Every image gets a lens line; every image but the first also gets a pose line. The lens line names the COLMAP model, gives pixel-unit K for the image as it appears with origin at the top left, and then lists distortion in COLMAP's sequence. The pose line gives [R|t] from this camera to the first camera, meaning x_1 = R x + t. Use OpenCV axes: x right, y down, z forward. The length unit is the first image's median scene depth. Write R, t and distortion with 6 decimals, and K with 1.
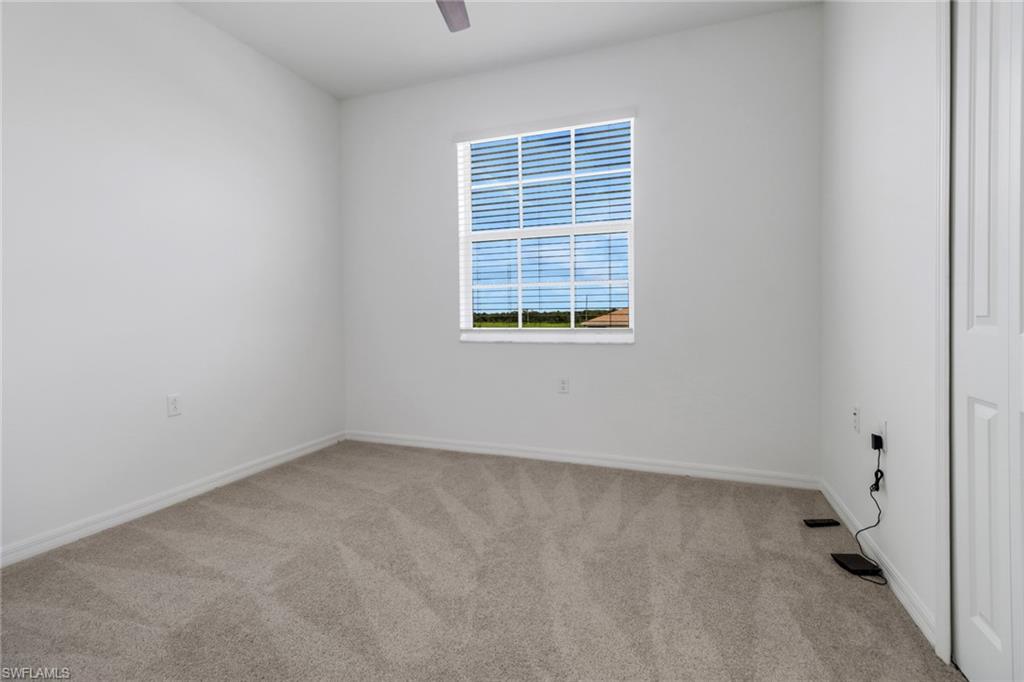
lens RADIAL K [[483.3, 0, 510.0], [0, 483.3, 322.0], [0, 0, 1]] dist [-0.017069, -0.000308]
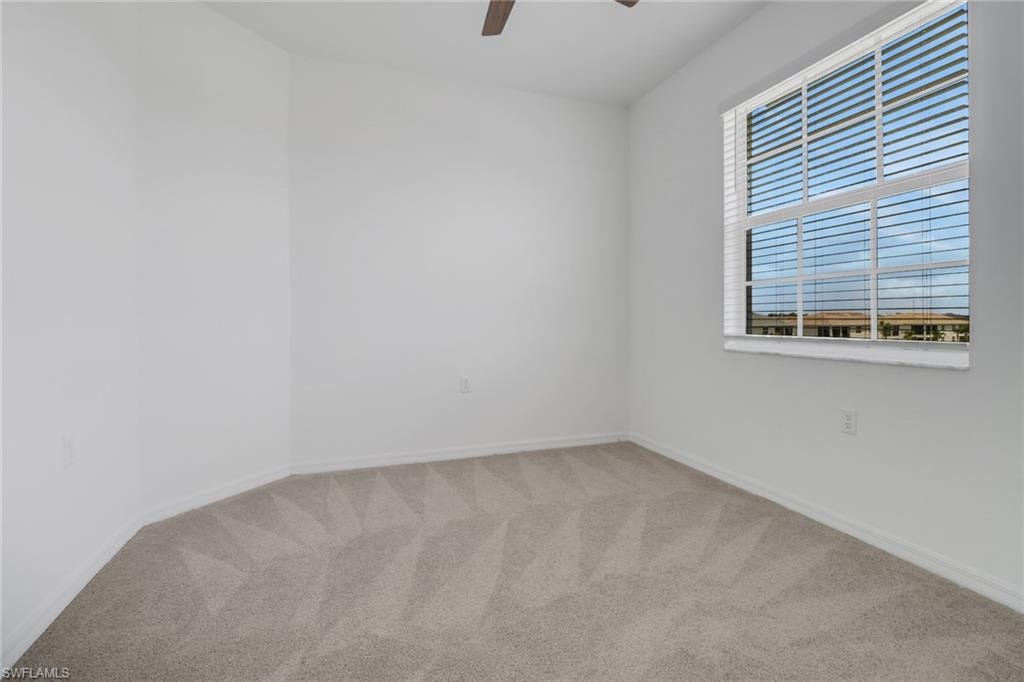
lens RADIAL K [[499.1, 0, 527.1], [0, 499.1, 307.9], [0, 0, 1]] dist [0.021407, -0.016083]
pose [[0.627890, -0.008223, -0.778259, 0.466137], [-0.013864, 0.999667, -0.021748, -0.011666], [0.778179, 0.024445, 0.627567, 0.227991]]
